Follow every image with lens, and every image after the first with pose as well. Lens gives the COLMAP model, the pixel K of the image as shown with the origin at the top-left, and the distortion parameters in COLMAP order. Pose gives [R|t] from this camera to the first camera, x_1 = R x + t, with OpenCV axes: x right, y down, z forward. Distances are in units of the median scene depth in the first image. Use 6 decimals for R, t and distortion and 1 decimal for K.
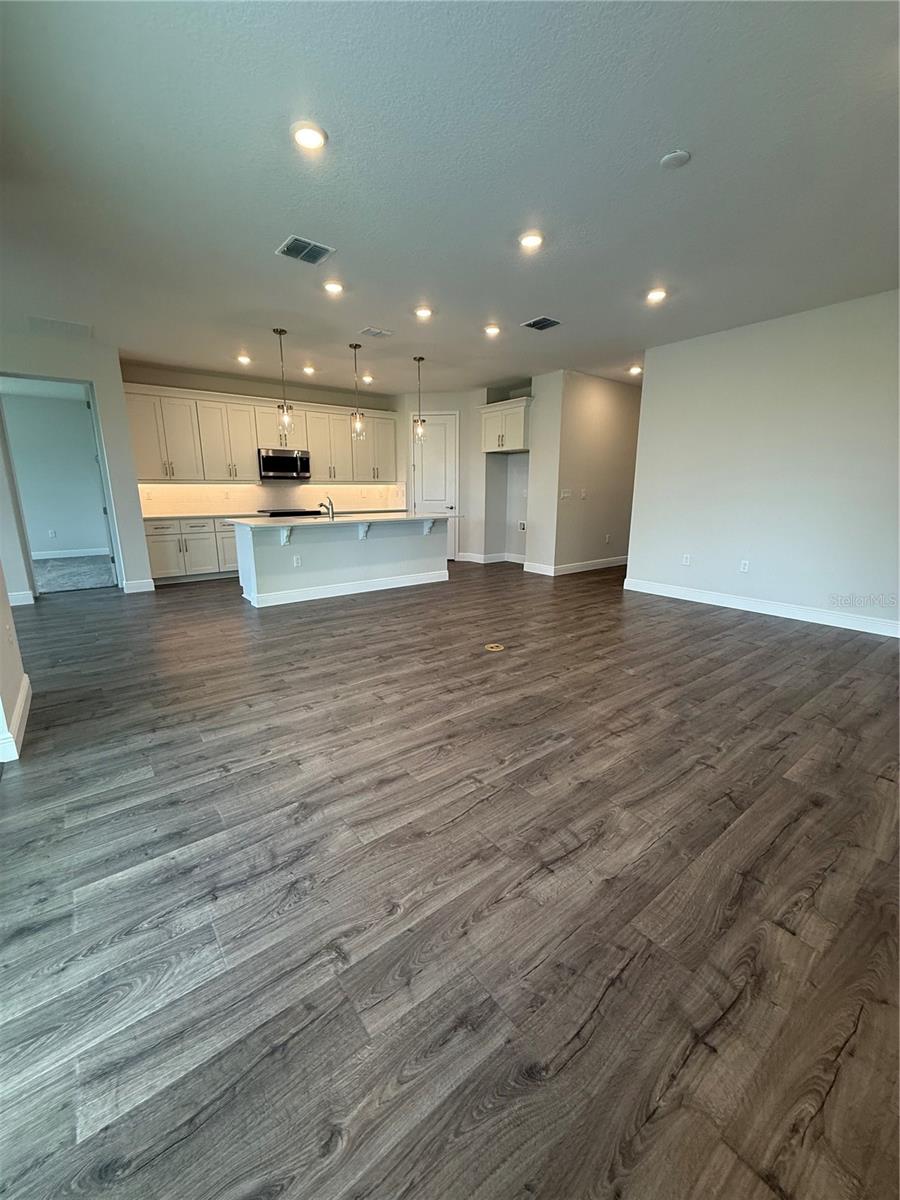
lens RADIAL K [[483.1, 0, 458.8], [0, 483.1, 594.9], [0, 0, 1]] dist [-0.000447, 0.000301]
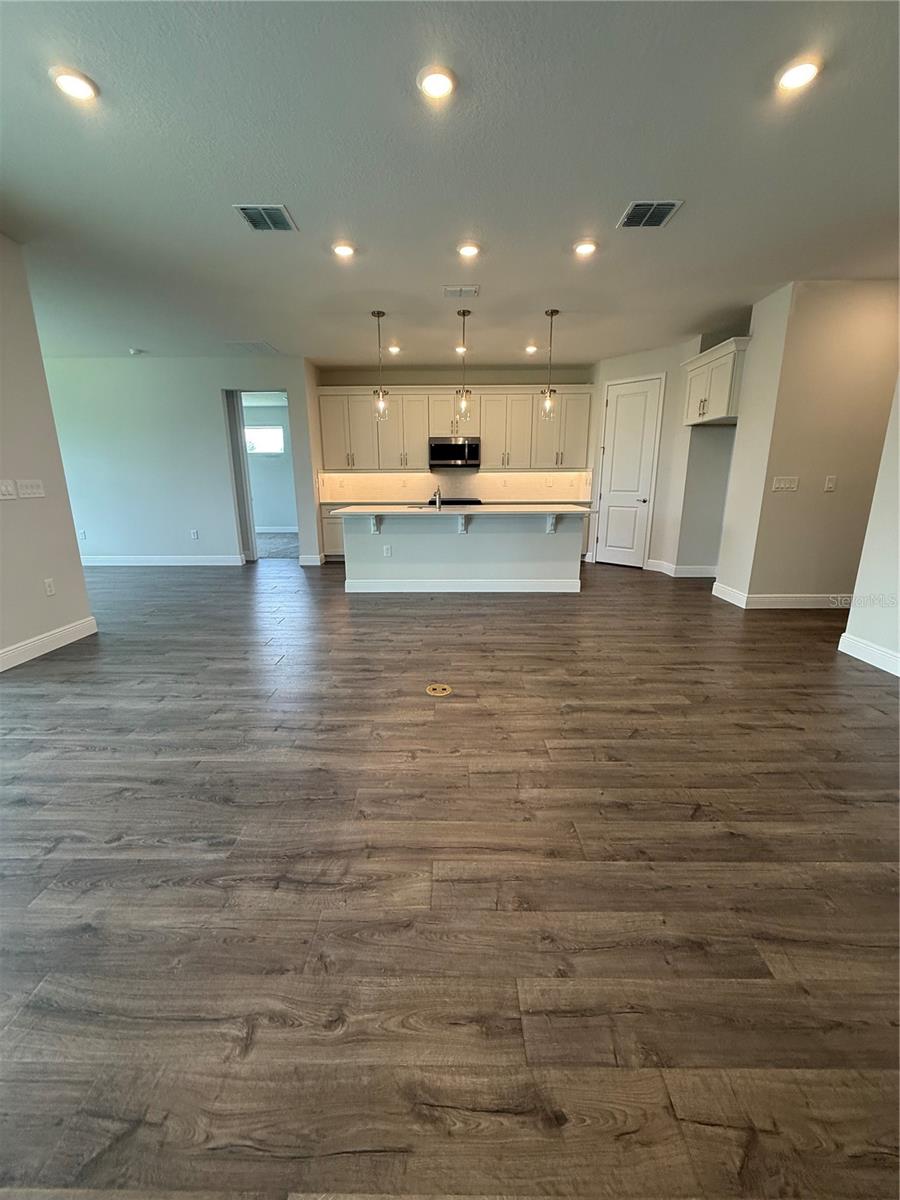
lens RADIAL K [[483.1, 0, 445.6], [0, 483.1, 599.6], [0, 0, 1]] dist [-0.000447, 0.000301]
pose [[0.775870, 0.151432, -0.612449, 0.468636], [-0.131237, 0.988270, 0.078100, -0.080893], [0.617092, 0.019780, 0.786643, 0.373567]]
